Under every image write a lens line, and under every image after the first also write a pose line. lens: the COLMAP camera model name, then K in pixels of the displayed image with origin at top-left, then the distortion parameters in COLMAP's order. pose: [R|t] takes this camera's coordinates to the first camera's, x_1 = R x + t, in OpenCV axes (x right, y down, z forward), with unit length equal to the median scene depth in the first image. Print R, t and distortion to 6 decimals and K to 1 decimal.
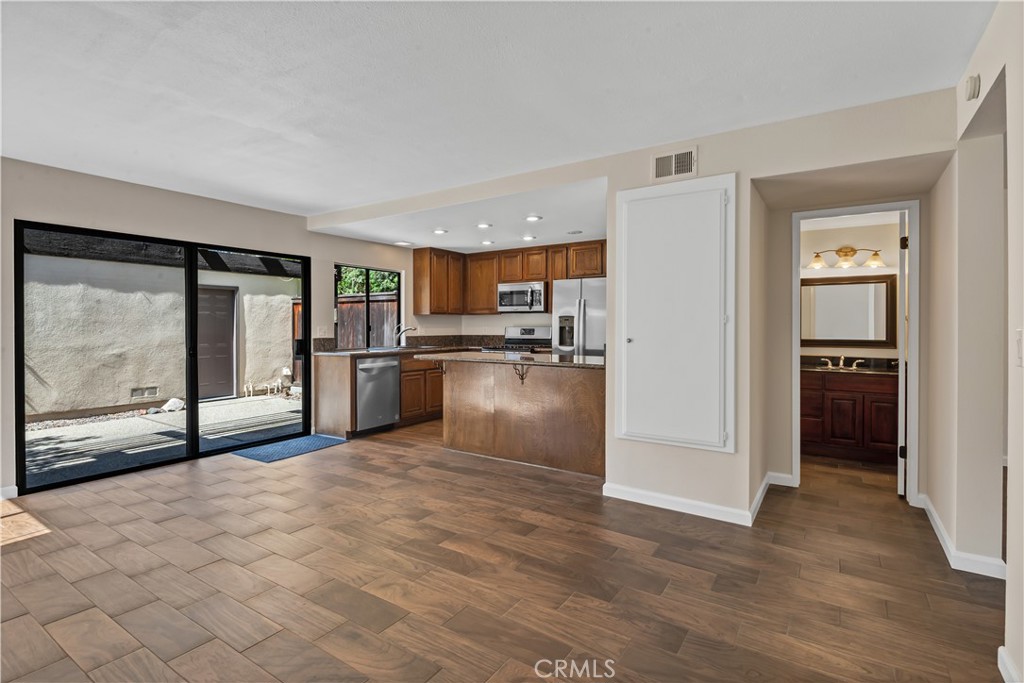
lens RADIAL K [[498.6, 0, 513.1], [0, 498.6, 330.6], [0, 0, 1]] dist [0.011784, -0.015798]
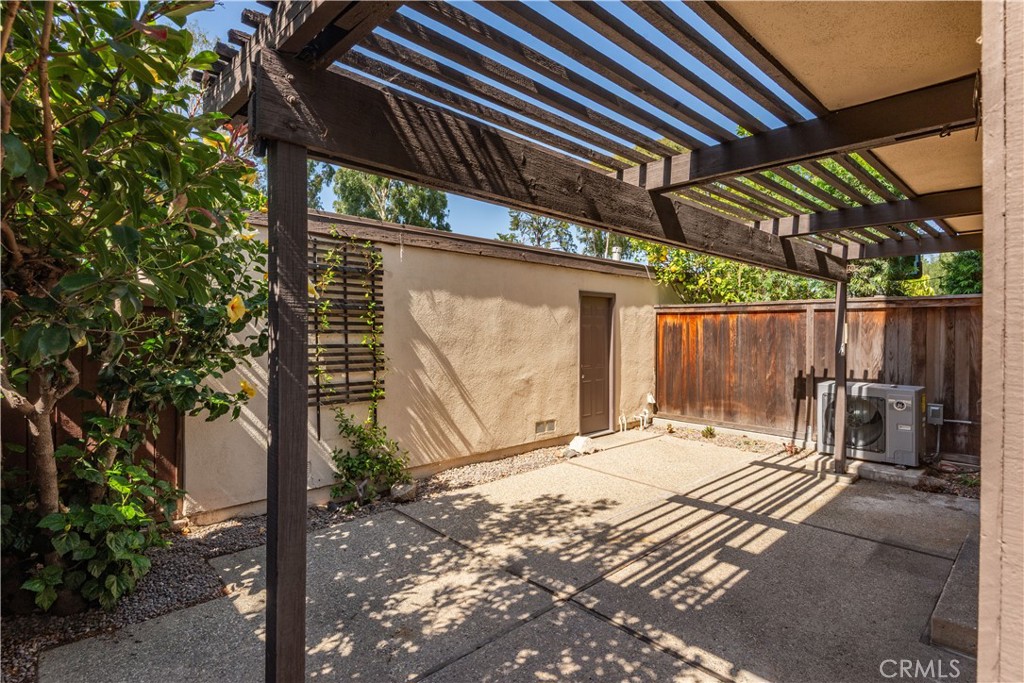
lens RADIAL K [[512.9, 0, 489.4], [0, 512.9, 324.2], [0, 0, 1]] dist [0.017385, -0.010988]
pose [[0.969417, 0.000943, -0.245419, -0.885219], [-0.005799, 0.999801, -0.019064, -0.034761], [0.245352, 0.019904, 0.969230, 0.256981]]
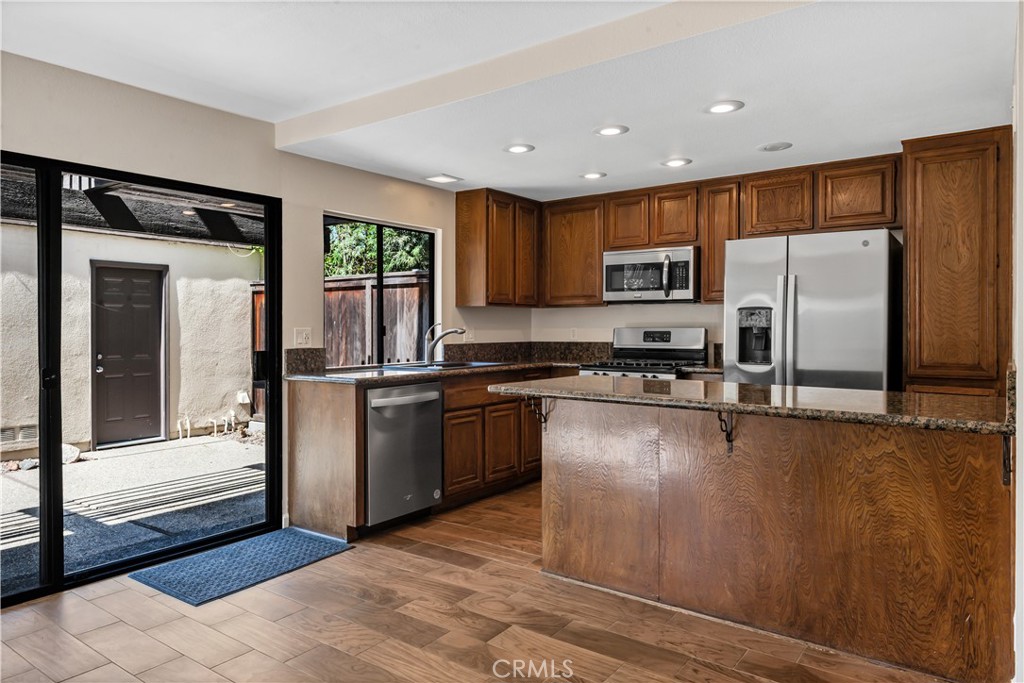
lens RADIAL K [[668.1, 0, 506.7], [0, 668.1, 331.6], [0, 0, 1]] dist [0.026922, -0.016910]
pose [[0.998374, -0.000313, -0.056994, -0.115957], [0.000197, 0.999998, -0.002040, -0.002046], [0.056995, 0.002026, 0.998372, 0.278266]]
